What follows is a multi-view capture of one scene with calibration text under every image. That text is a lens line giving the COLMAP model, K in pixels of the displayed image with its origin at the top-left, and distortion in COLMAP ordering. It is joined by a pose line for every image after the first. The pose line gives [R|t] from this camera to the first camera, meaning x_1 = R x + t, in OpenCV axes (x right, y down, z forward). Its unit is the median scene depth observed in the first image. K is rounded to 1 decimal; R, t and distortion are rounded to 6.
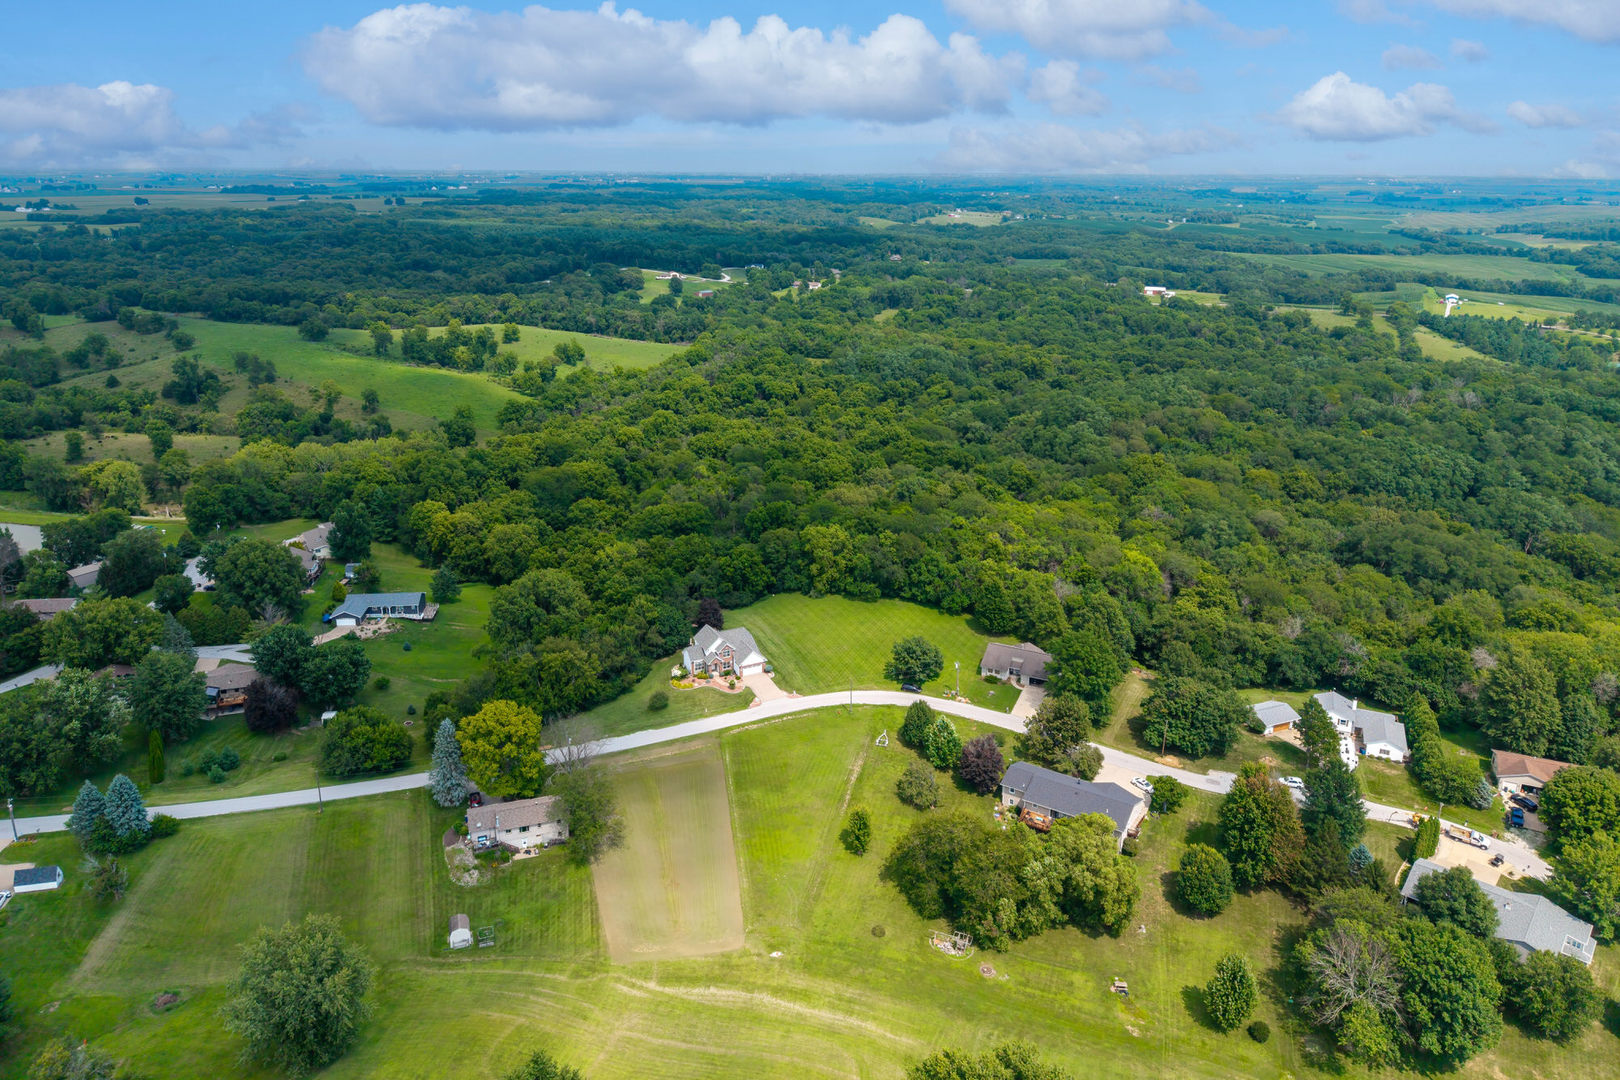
lens RADIAL K [[1072.1, 0, 806.9], [0, 1072.1, 510.0], [0, 0, 1]] dist [0.043133, -0.049752]
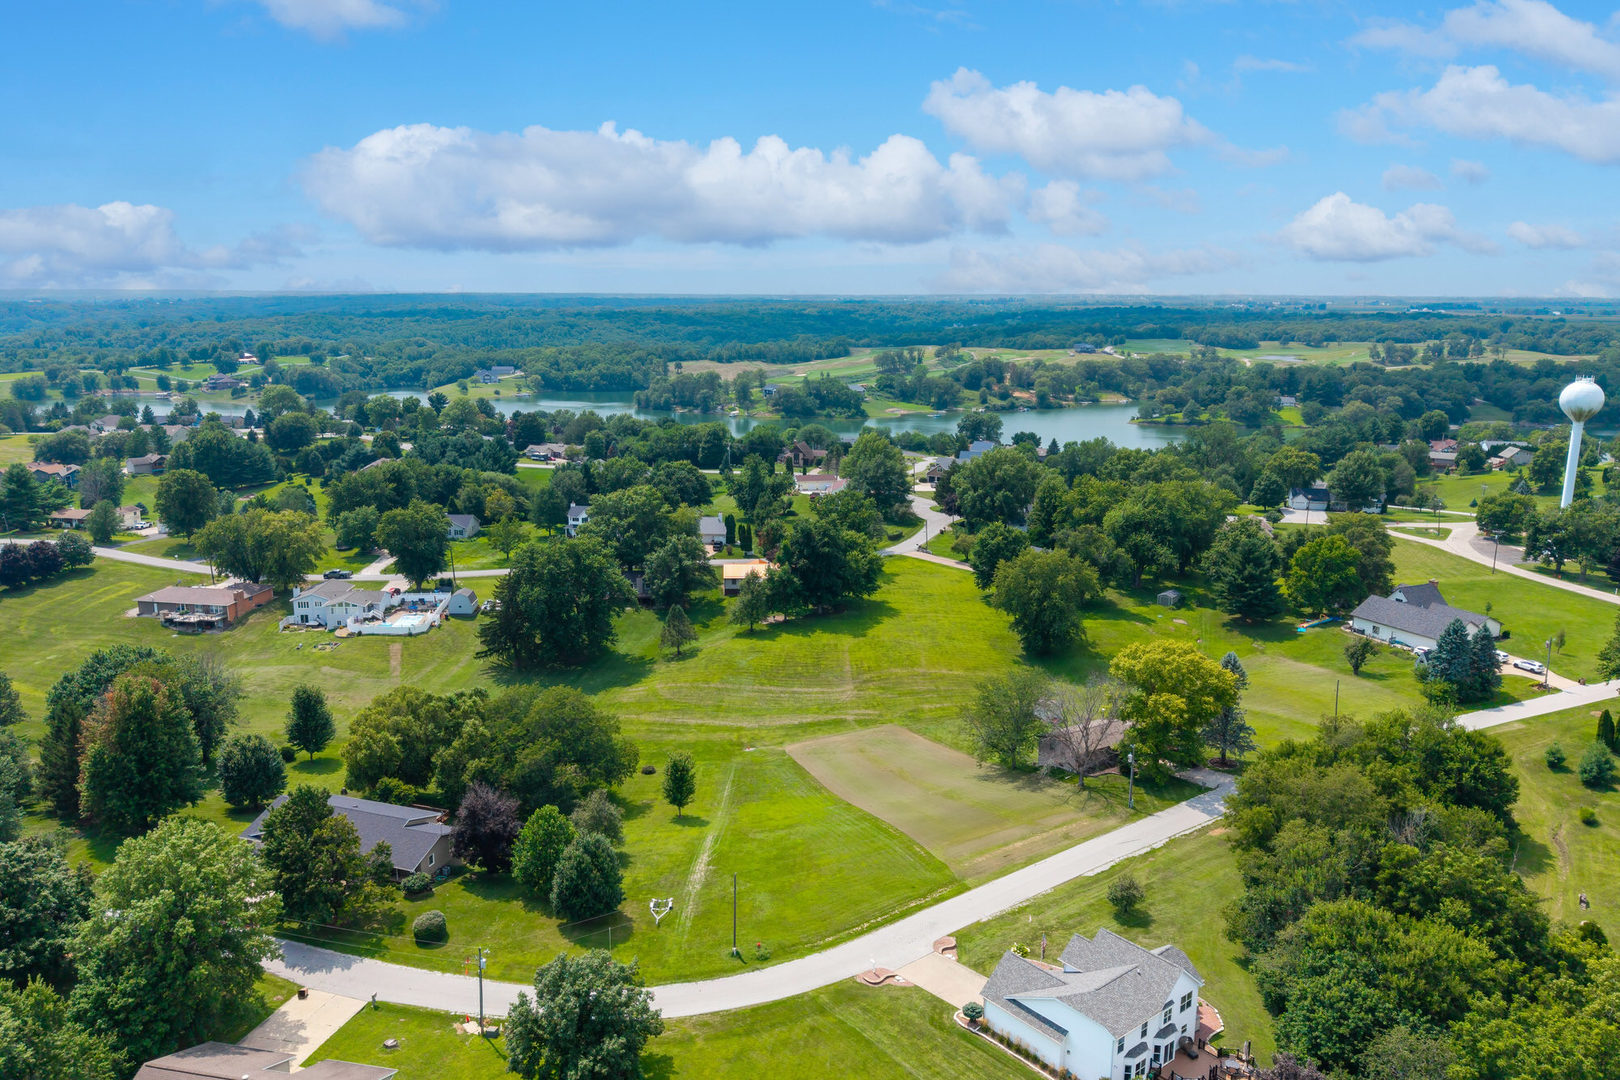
lens RADIAL K [[1160.6, 0, 783.8], [0, 1160.6, 536.3], [0, 0, 1]] dist [0.070042, -0.101115]
pose [[-0.980351, -0.000726, -0.197262, 0.156229], [-0.102096, 0.857507, 0.504241, -0.310159], [0.168787, 0.514472, -0.840731, 1.872232]]
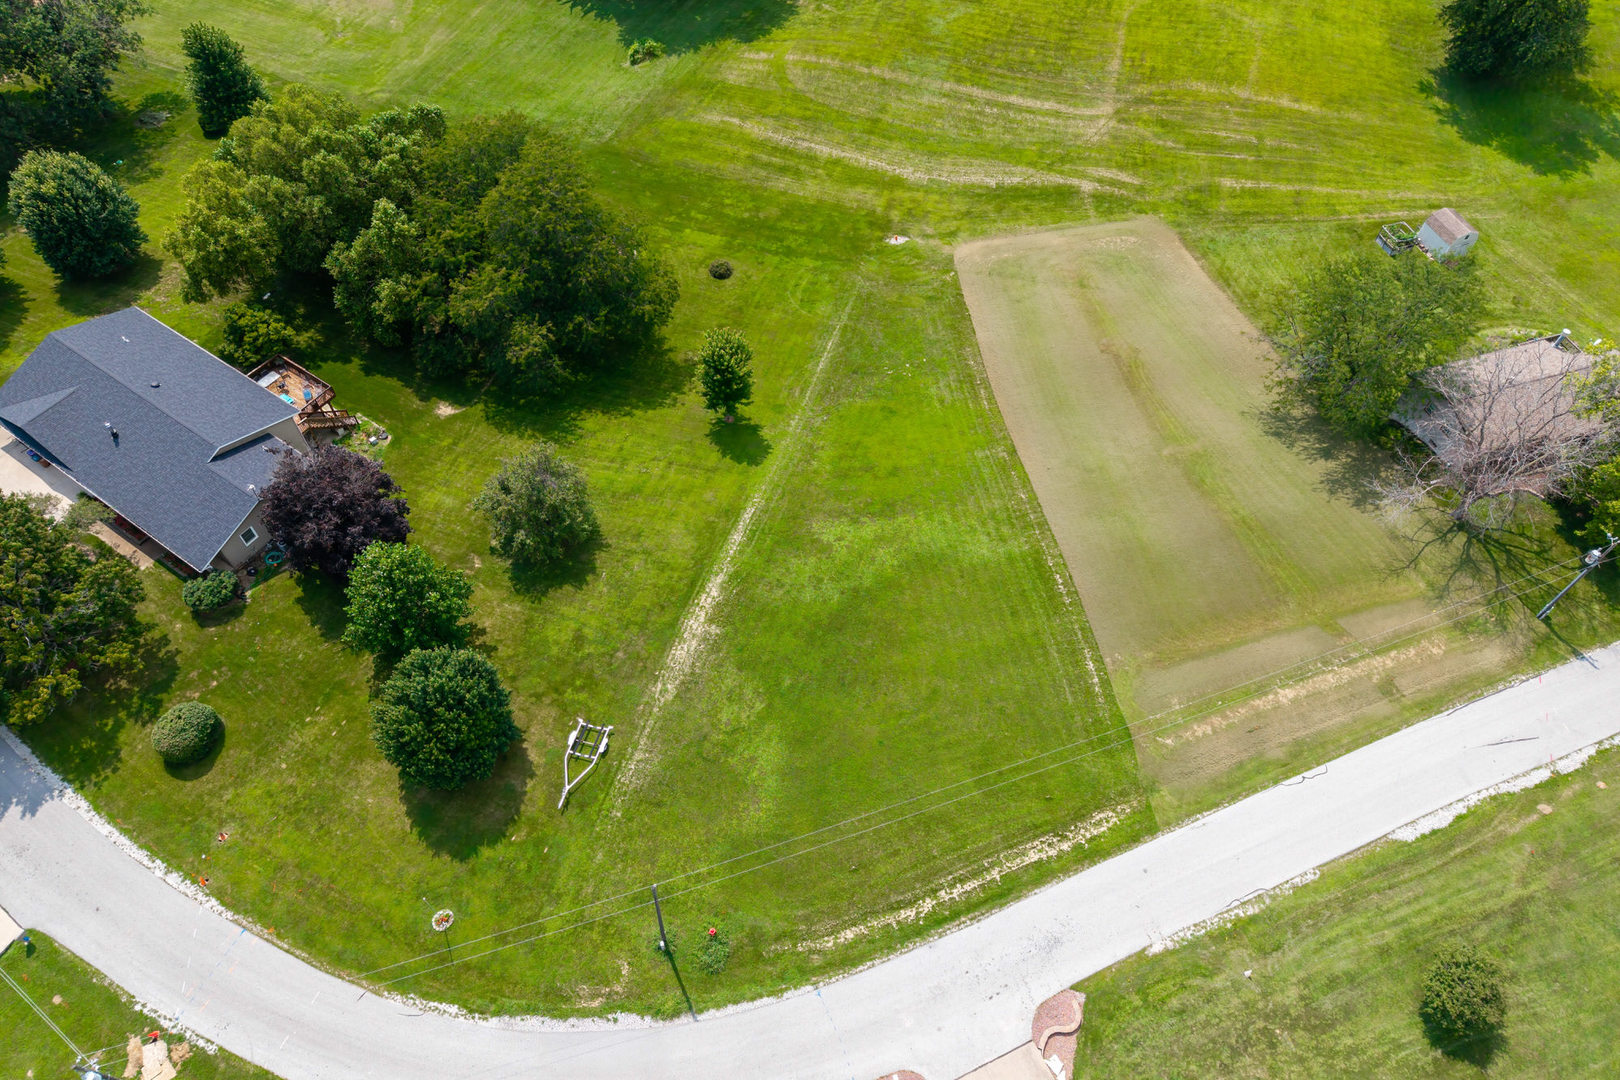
lens RADIAL K [[1072.1, 0, 806.9], [0, 1072.1, 510.0], [0, 0, 1]] dist [0.043133, -0.049752]
pose [[-0.996732, -0.080195, -0.009684, 0.014768], [-0.032645, 0.290251, 0.956393, -0.117895], [-0.073888, 0.953584, -0.291921, 1.371131]]
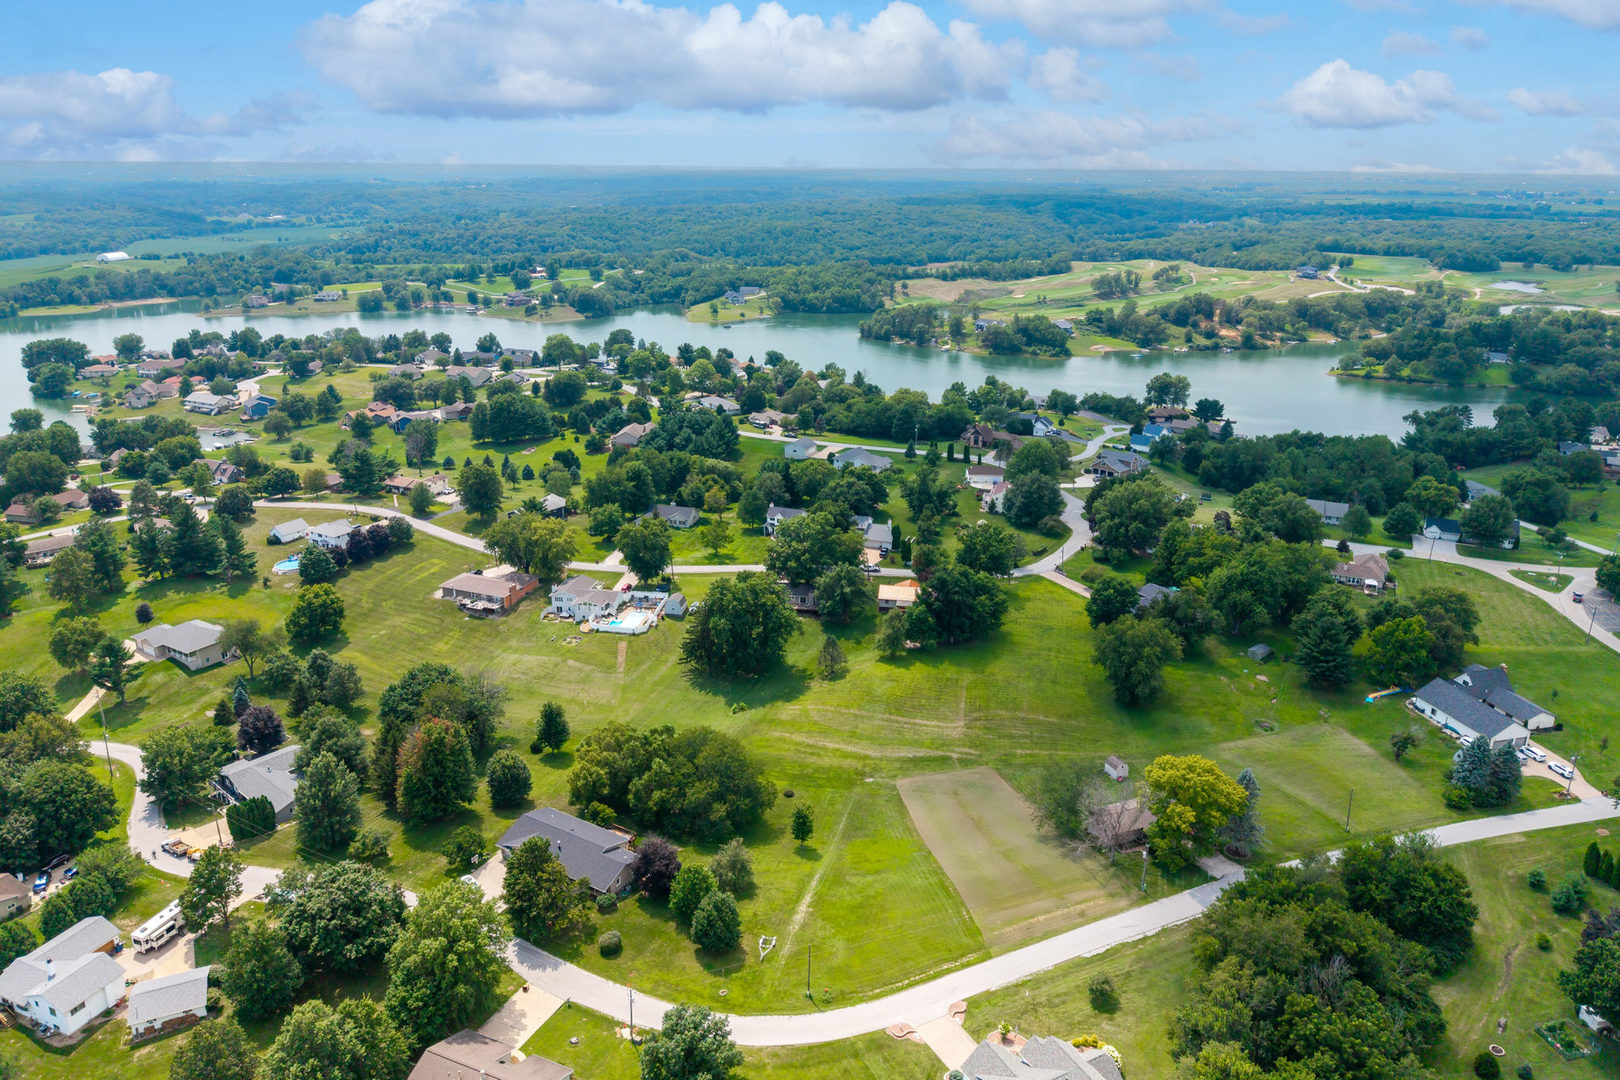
lens RADIAL K [[1072.1, 0, 806.9], [0, 1072.1, 510.0], [0, 0, 1]] dist [0.043133, -0.049752]
pose [[-0.998856, -0.045722, -0.014026, 0.080117], [-0.044948, 0.797305, 0.601901, -0.632976], [-0.016337, 0.601842, -0.798448, 1.898307]]
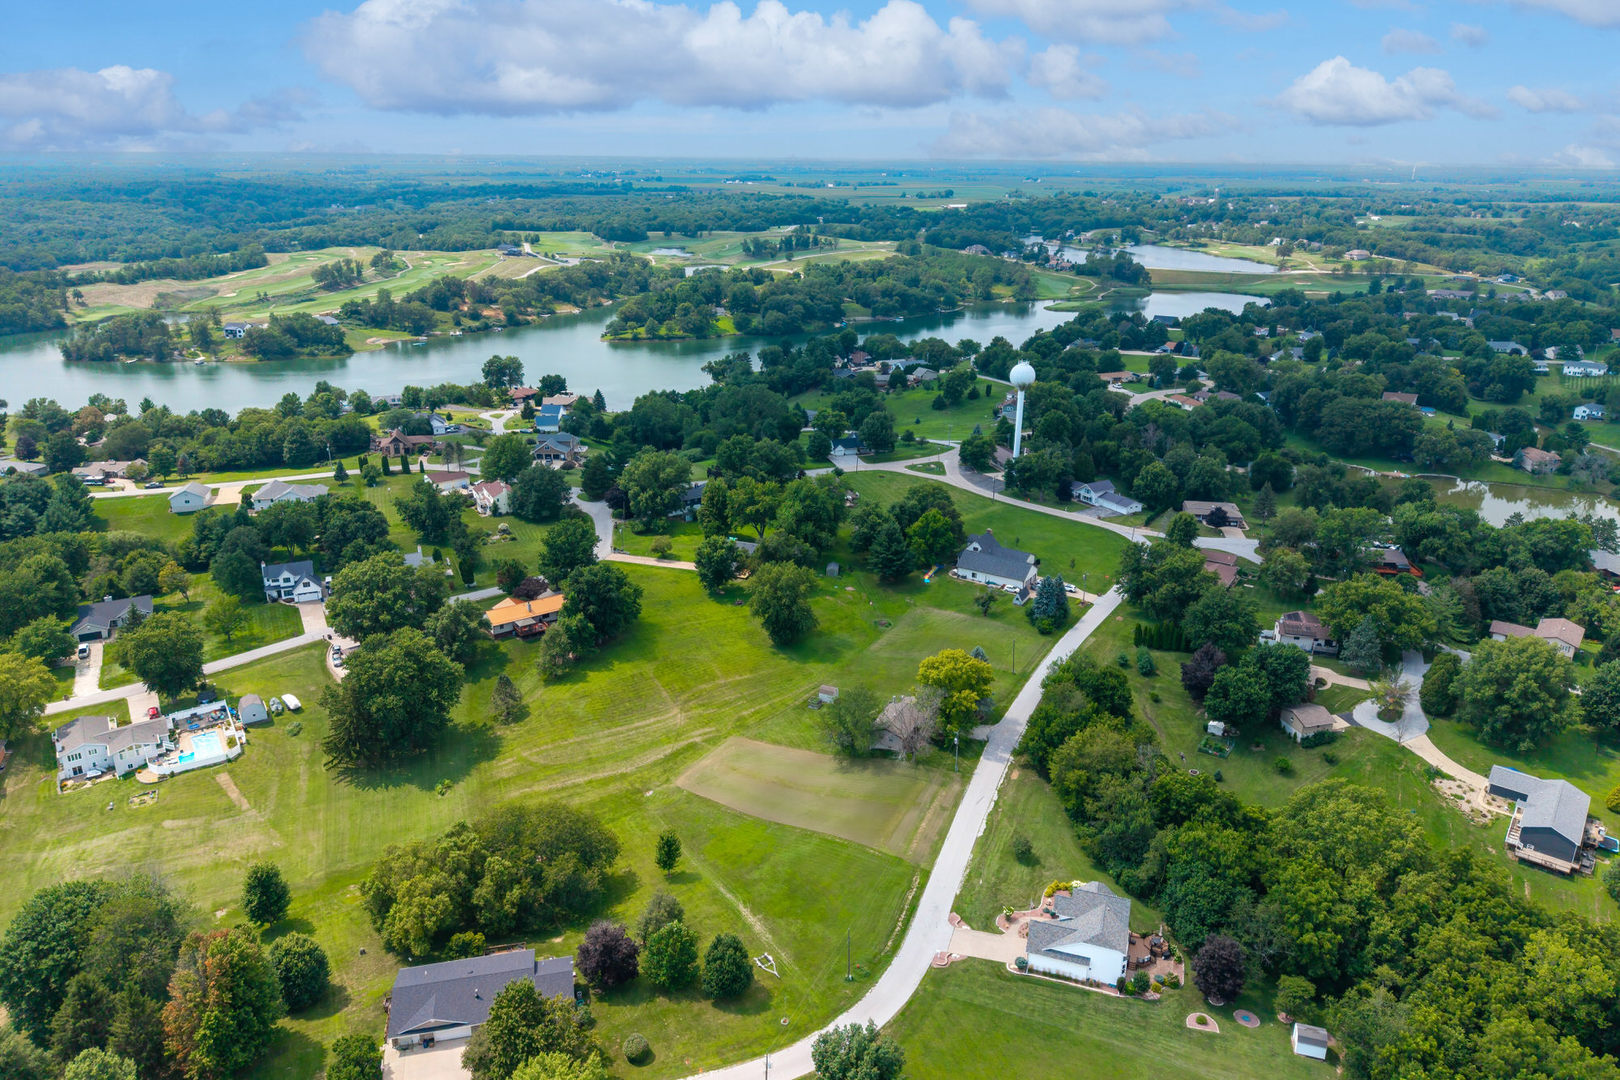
lens RADIAL K [[1072.1, 0, 806.9], [0, 1072.1, 510.0], [0, 0, 1]] dist [0.043133, -0.049752]
pose [[-0.722480, 0.173425, -0.669288, 0.628638], [-0.261580, 0.827510, 0.496792, -0.531688], [0.639999, 0.533995, -0.552495, 1.682474]]
